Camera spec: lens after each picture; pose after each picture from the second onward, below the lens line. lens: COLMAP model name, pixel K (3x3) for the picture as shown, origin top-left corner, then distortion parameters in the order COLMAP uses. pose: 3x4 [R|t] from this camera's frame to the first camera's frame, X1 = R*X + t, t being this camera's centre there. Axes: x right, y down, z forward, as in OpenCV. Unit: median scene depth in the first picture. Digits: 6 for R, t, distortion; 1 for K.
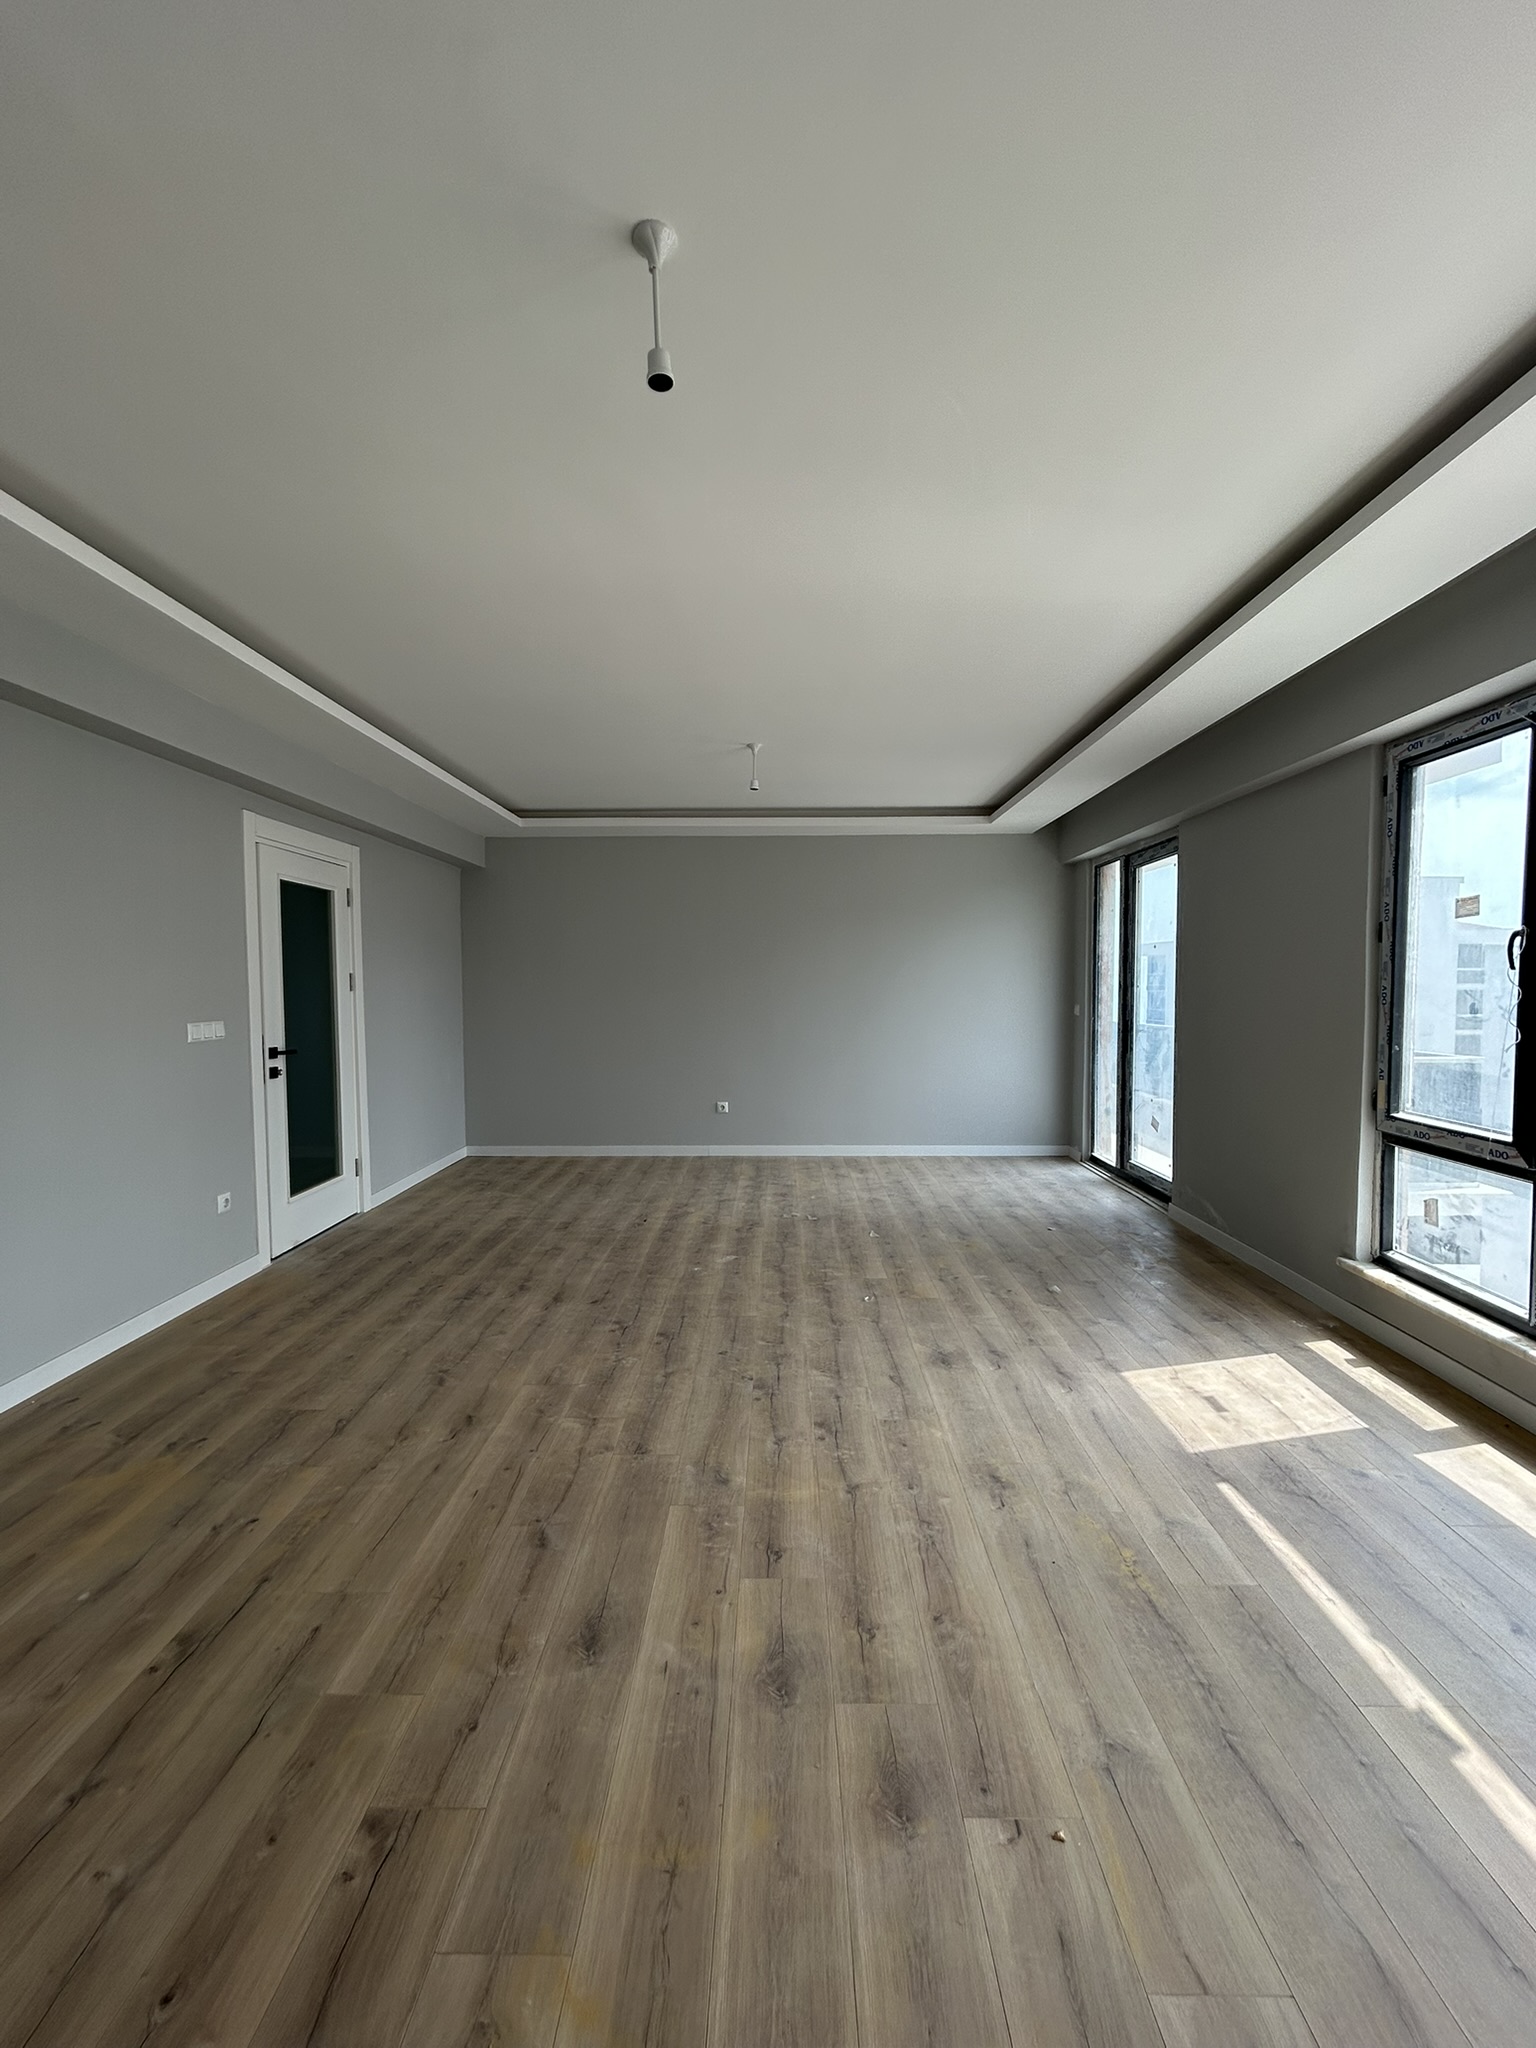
lens RADIAL K [[820.3, 0, 764.5], [0, 820.3, 1025.4], [0, 0, 1]] dist [0.001959, -0.000457]
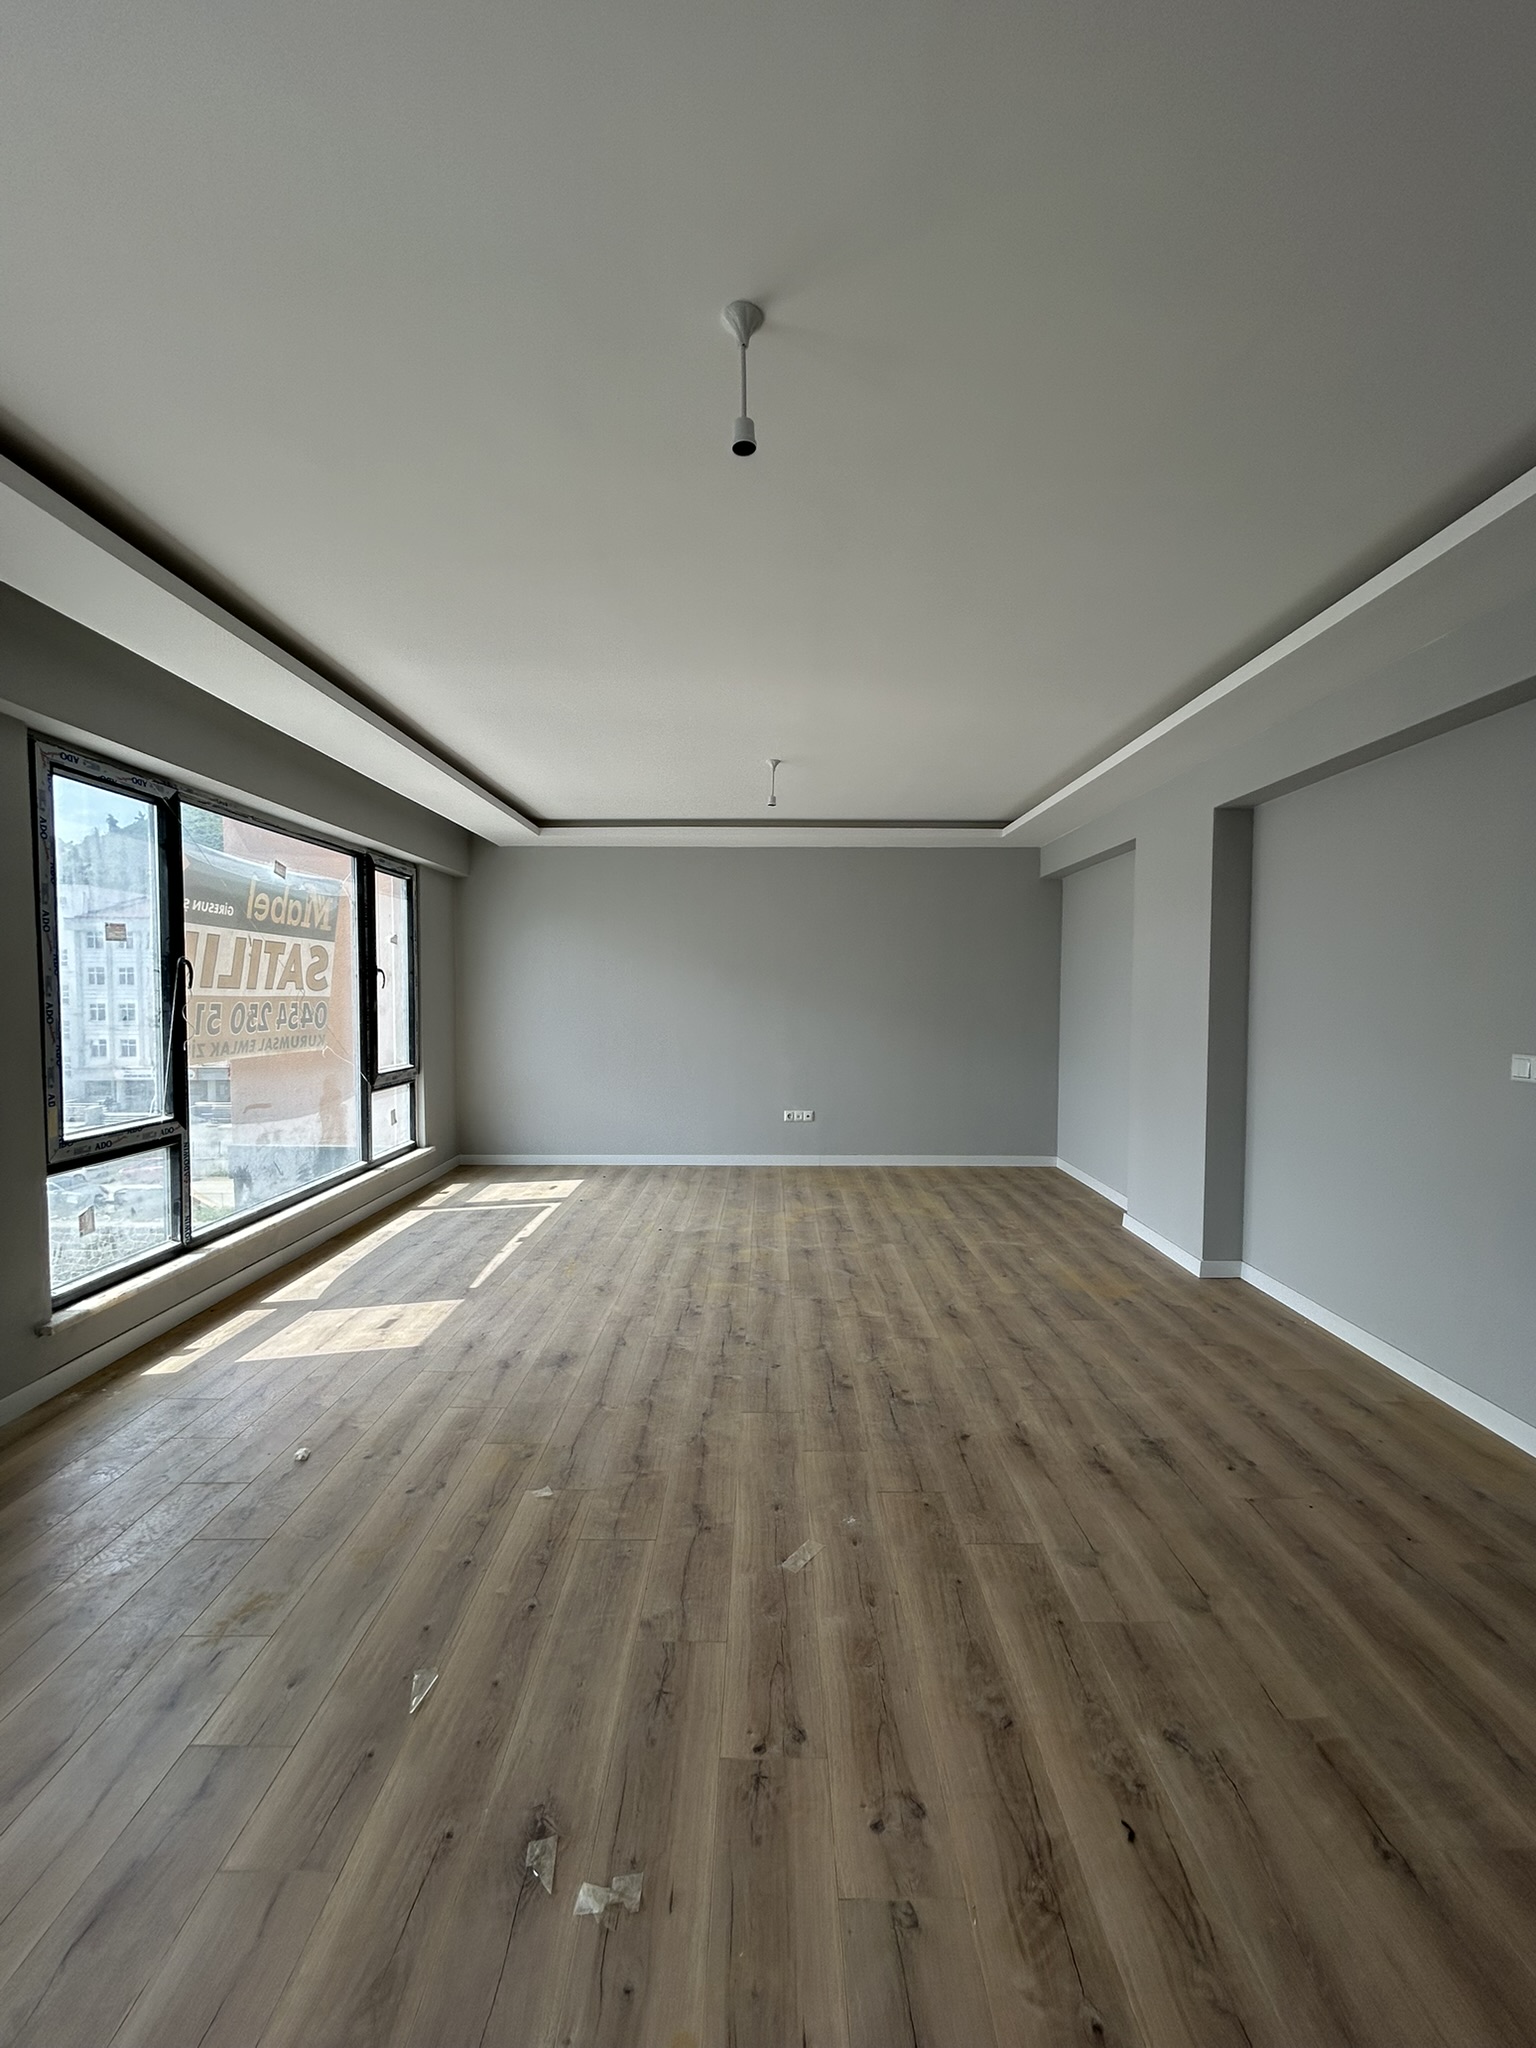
lens RADIAL K [[820.3, 0, 758.5], [0, 820.3, 1021.6], [0, 0, 1]] dist [0.001959, -0.000457]
pose [[-0.999955, 0.001480, -0.009406, -0.022268], [0.000647, 0.996118, 0.088021, -0.118632], [0.009499, 0.088011, -0.996074, 2.121580]]
